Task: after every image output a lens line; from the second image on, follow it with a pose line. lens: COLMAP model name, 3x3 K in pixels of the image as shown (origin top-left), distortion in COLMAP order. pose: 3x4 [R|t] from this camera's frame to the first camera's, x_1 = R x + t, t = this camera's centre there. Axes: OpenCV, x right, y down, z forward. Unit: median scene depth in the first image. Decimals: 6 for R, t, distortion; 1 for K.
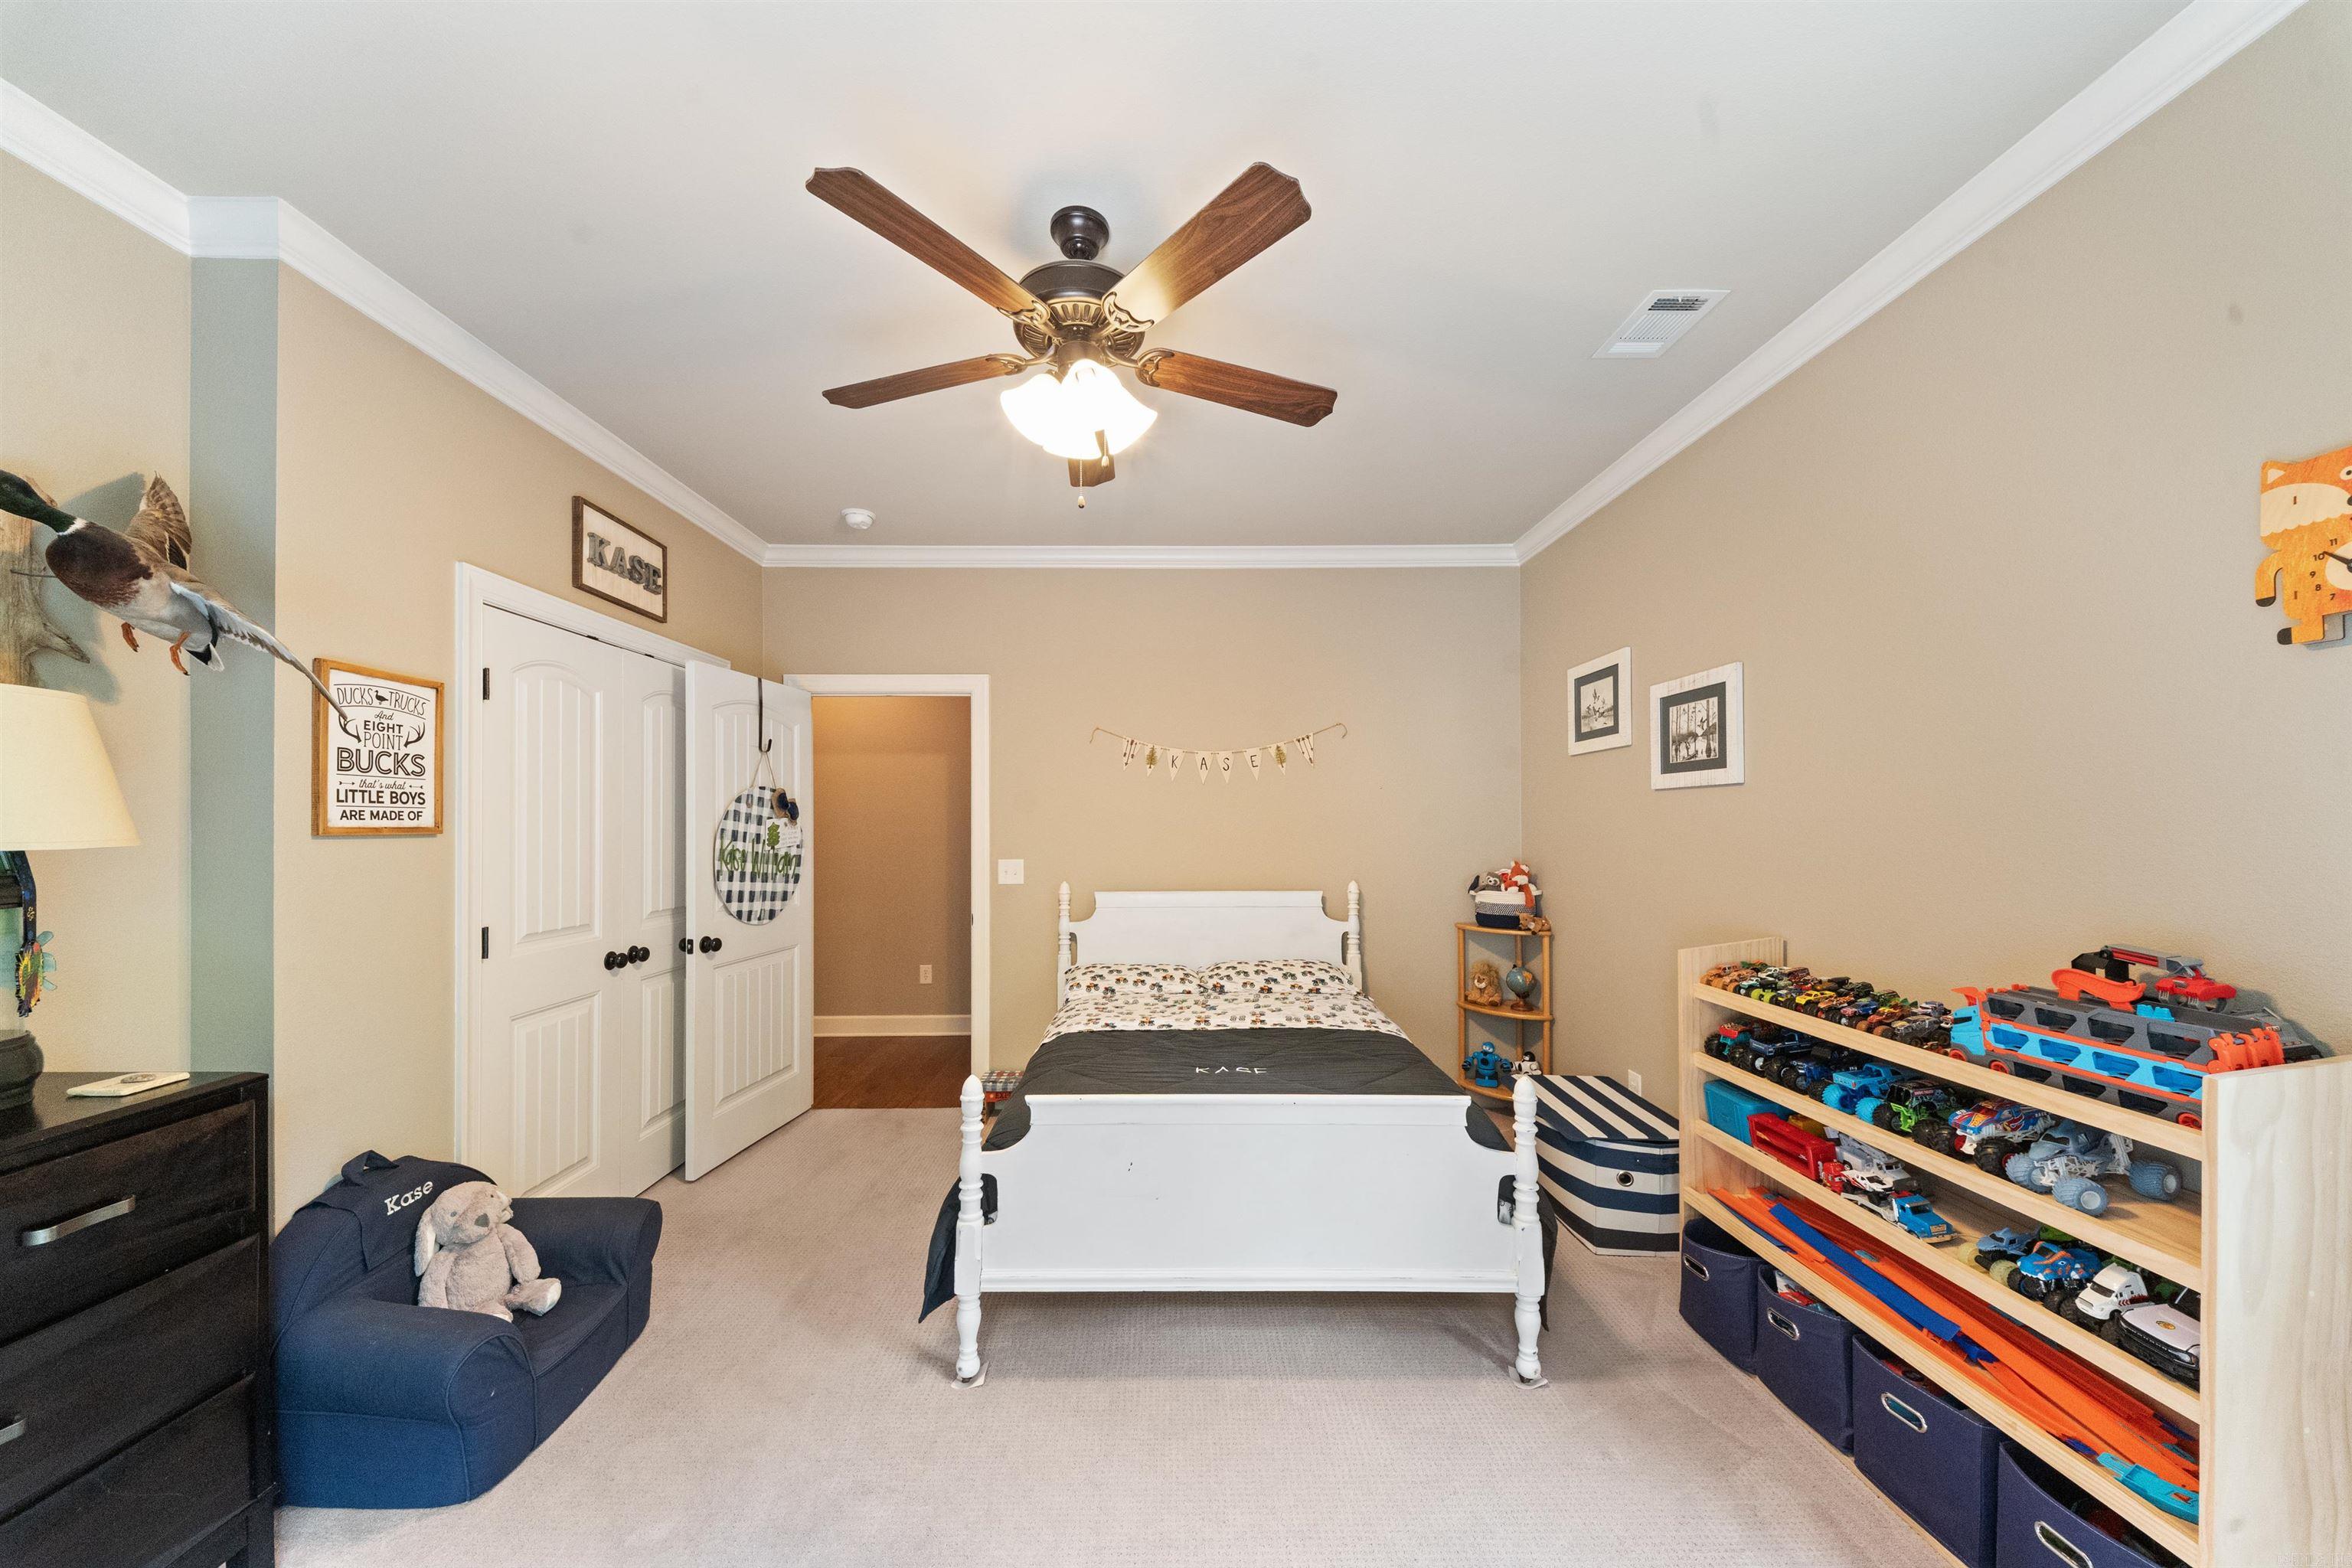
lens RADIAL K [[822.9, 0, 1169.6], [0, 822.9, 830.9], [0, 0, 1]] dist [-0.000066, -0.000017]
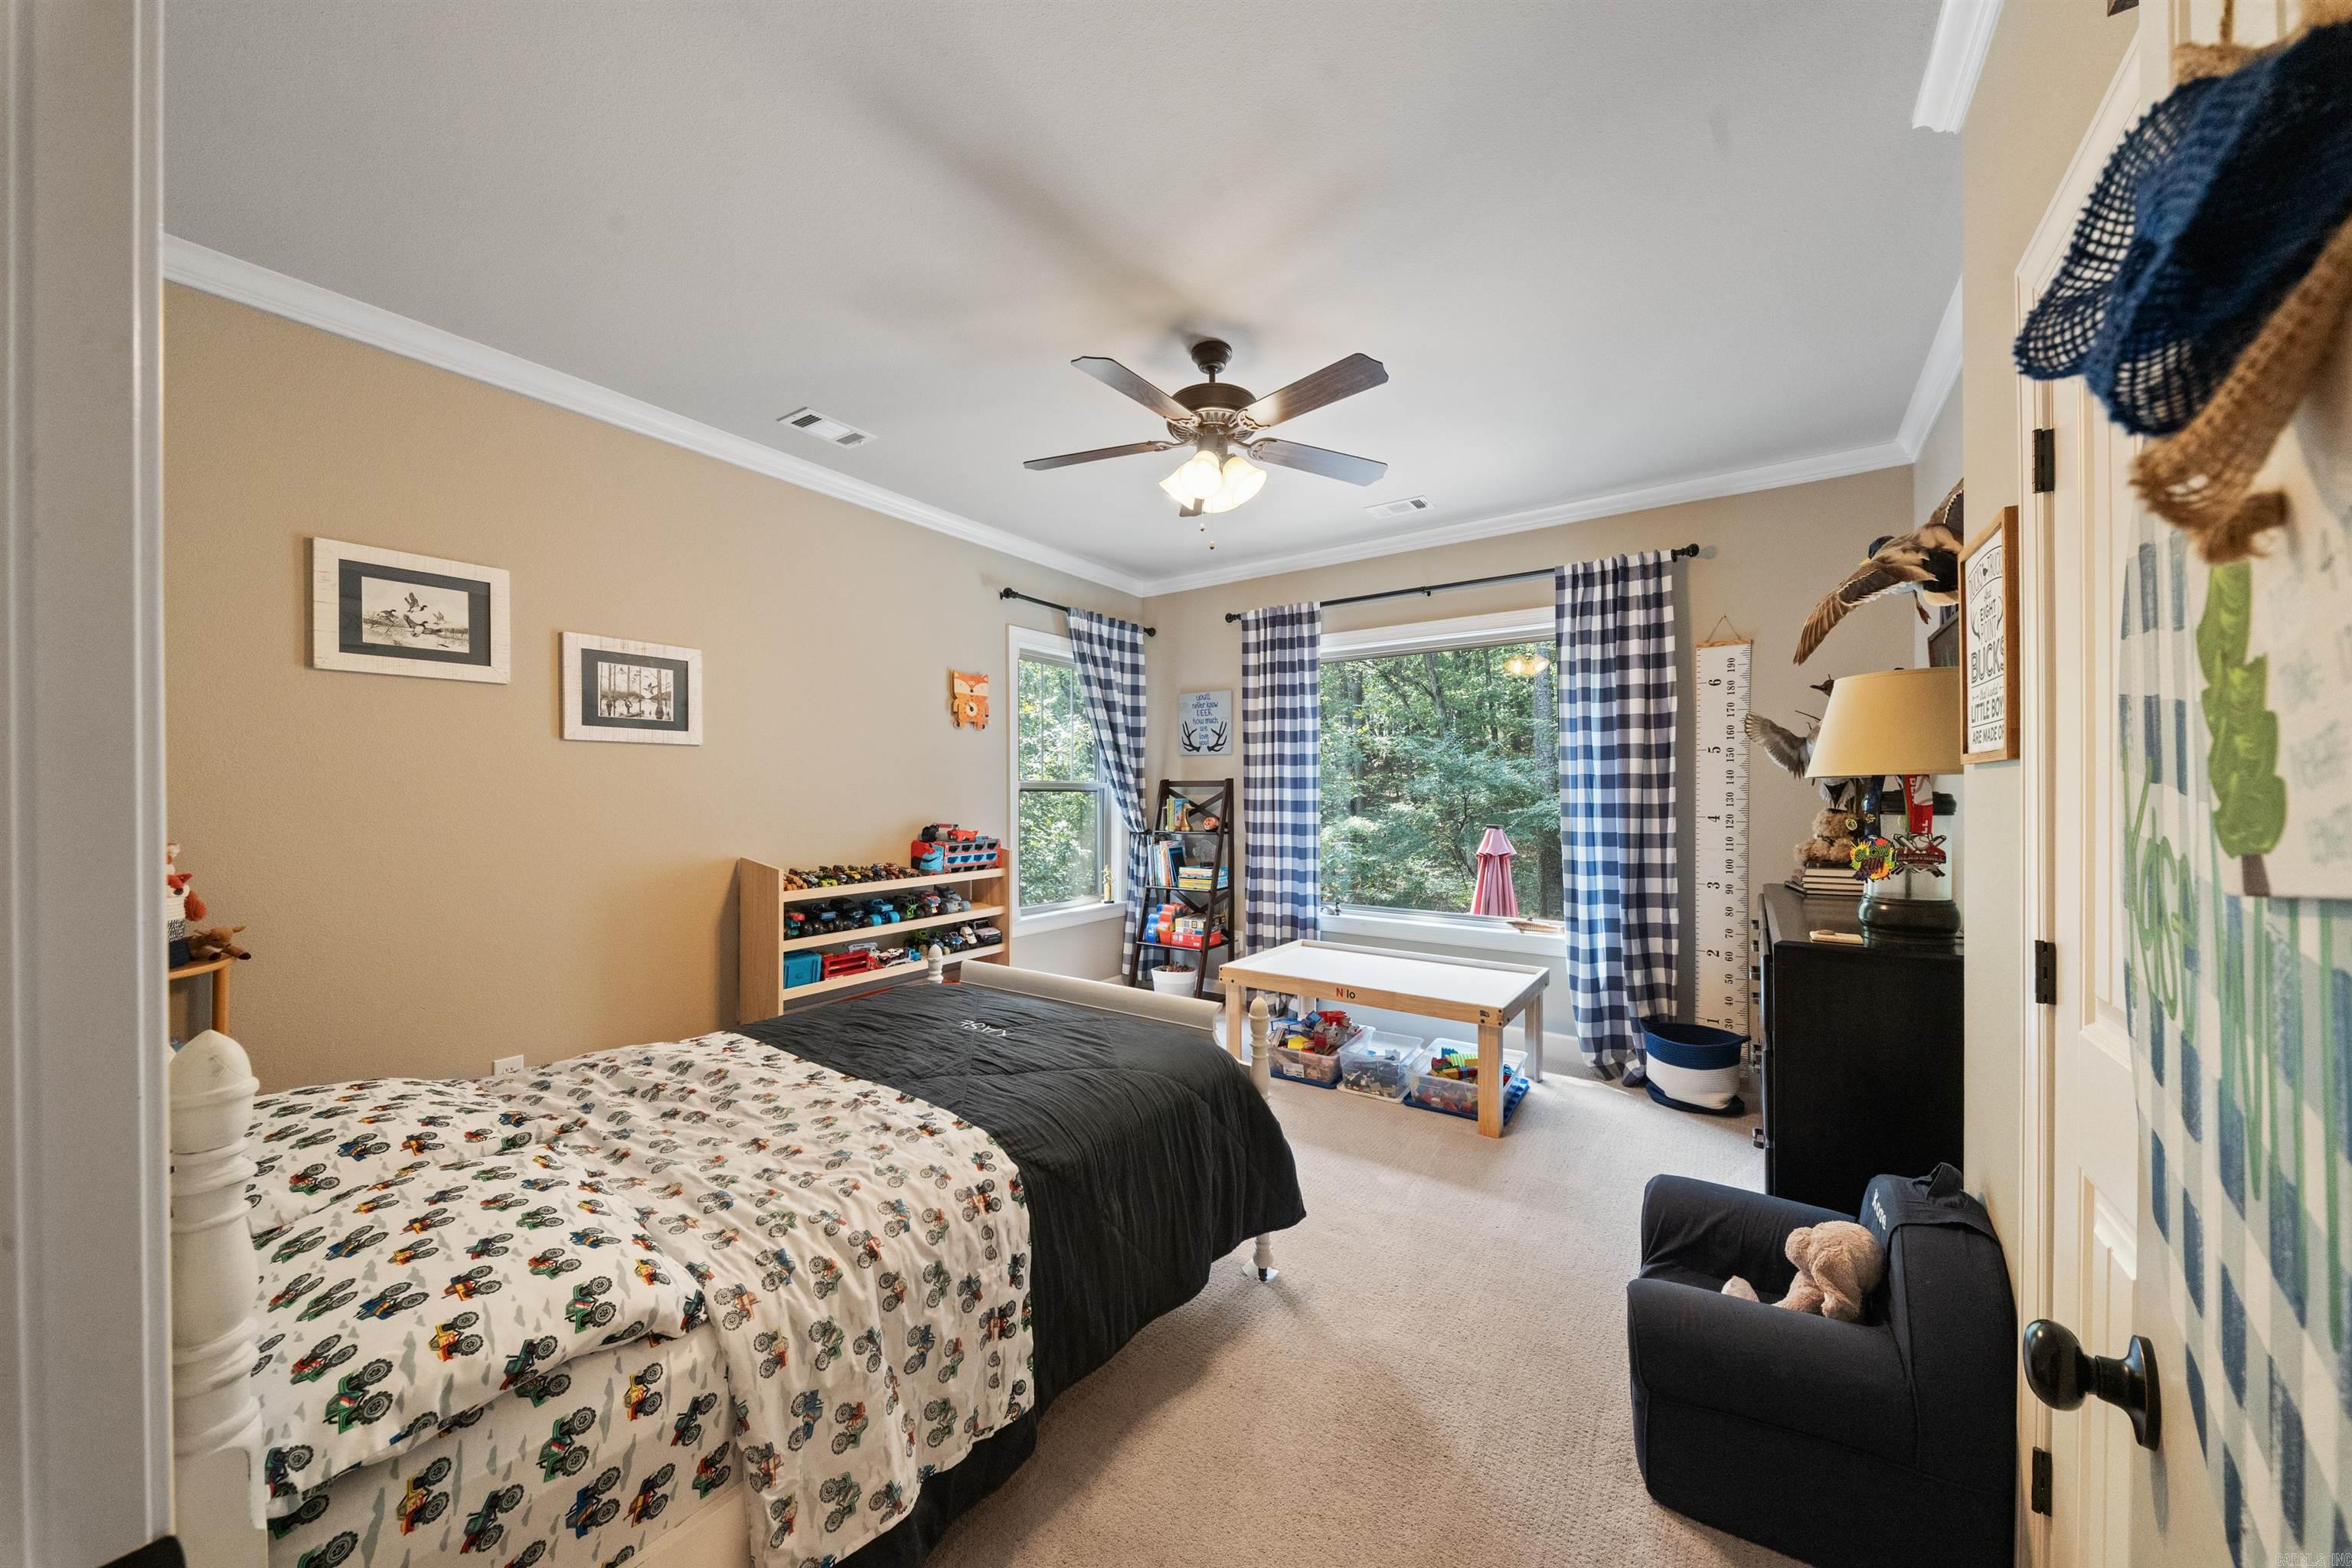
lens RADIAL K [[810.0, 0, 1176.0], [0, 810.0, 784.0], [0, 0, 1]] dist [-0.000198, -0.000017]
pose [[-0.816014, -0.002814, 0.578025, -0.603792], [-0.002412, 0.999996, 0.001464, -0.000364], [-0.578027, -0.000199, -0.816018, 1.498224]]
